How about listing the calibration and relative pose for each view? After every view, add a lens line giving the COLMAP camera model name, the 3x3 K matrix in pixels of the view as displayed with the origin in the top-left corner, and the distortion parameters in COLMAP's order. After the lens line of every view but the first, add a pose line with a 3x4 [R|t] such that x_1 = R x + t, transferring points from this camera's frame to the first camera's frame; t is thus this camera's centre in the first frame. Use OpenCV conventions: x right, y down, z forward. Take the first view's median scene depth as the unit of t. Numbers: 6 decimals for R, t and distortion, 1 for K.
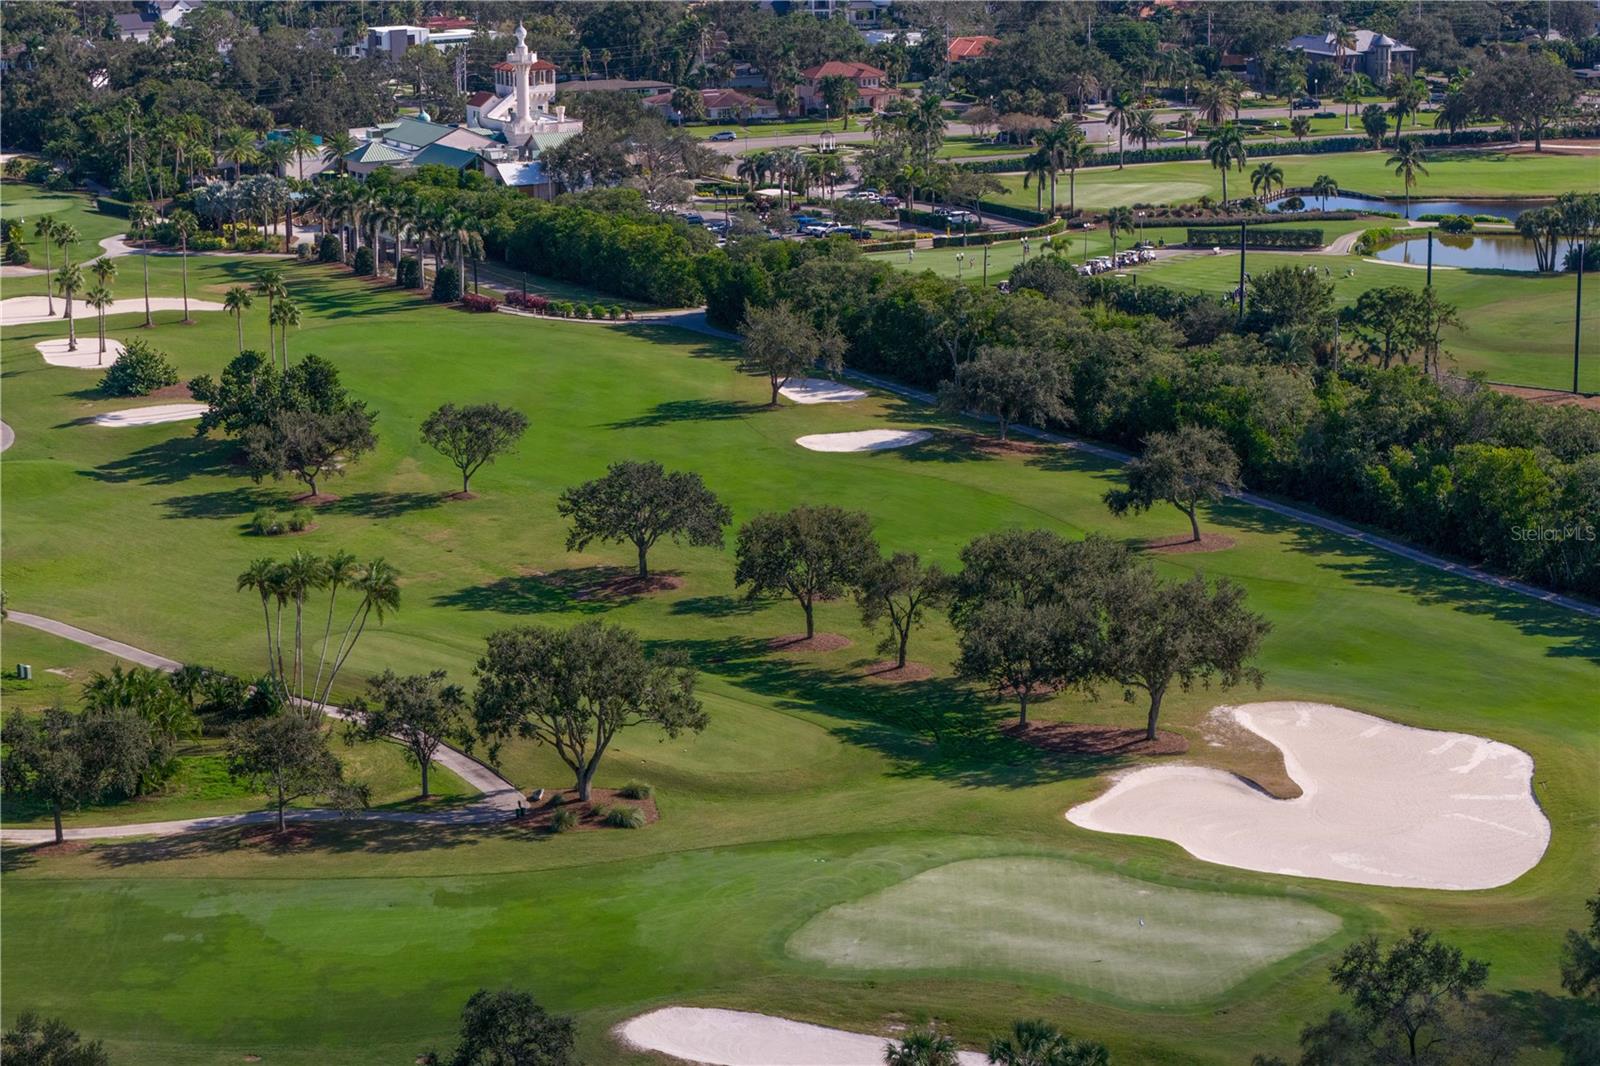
lens RADIAL K [[3202.1, 0, 800.2], [0, 3202.1, 533.4], [0, 0, 1]] dist [0.033642, 0.000000]
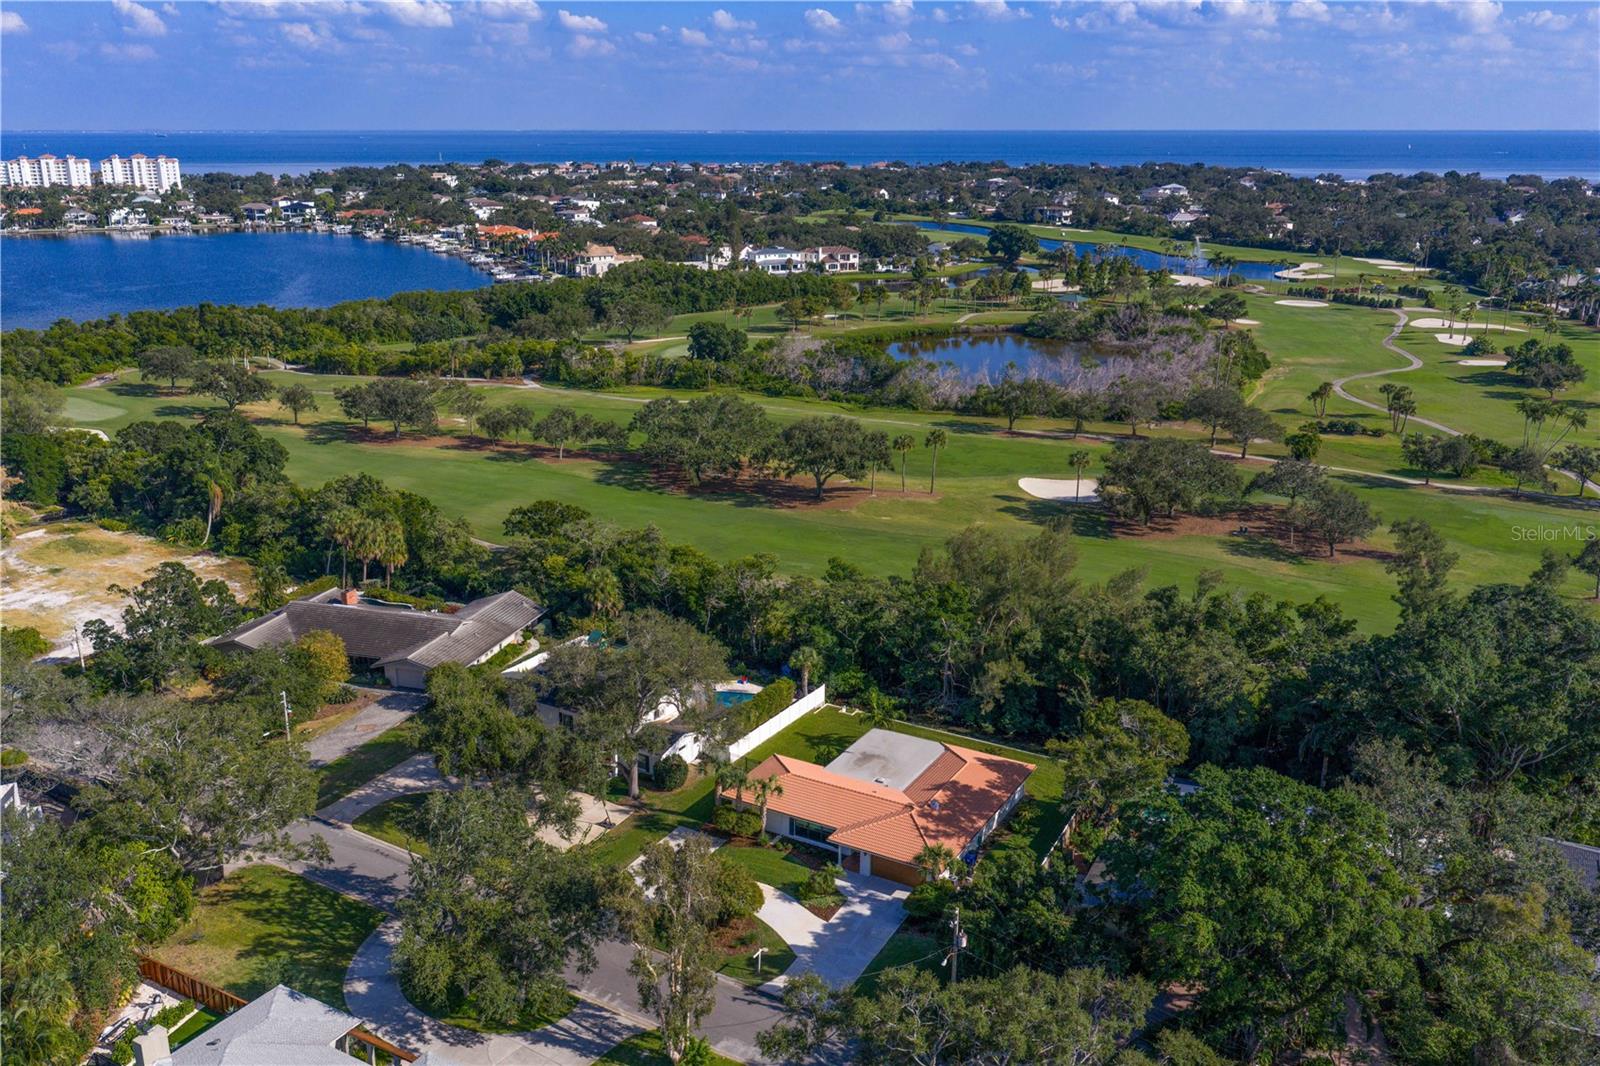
lens RADIAL K [[1319.8, 0, 799.5], [0, 1319.8, 533.1], [0, 0, 1]] dist [0.031683, -0.060690]
pose [[0.780872, 0.203737, -0.590534, 0.012264], [-0.157470, 0.978992, 0.129533, 0.033096], [0.604518, -0.008157, 0.796550, -0.102501]]
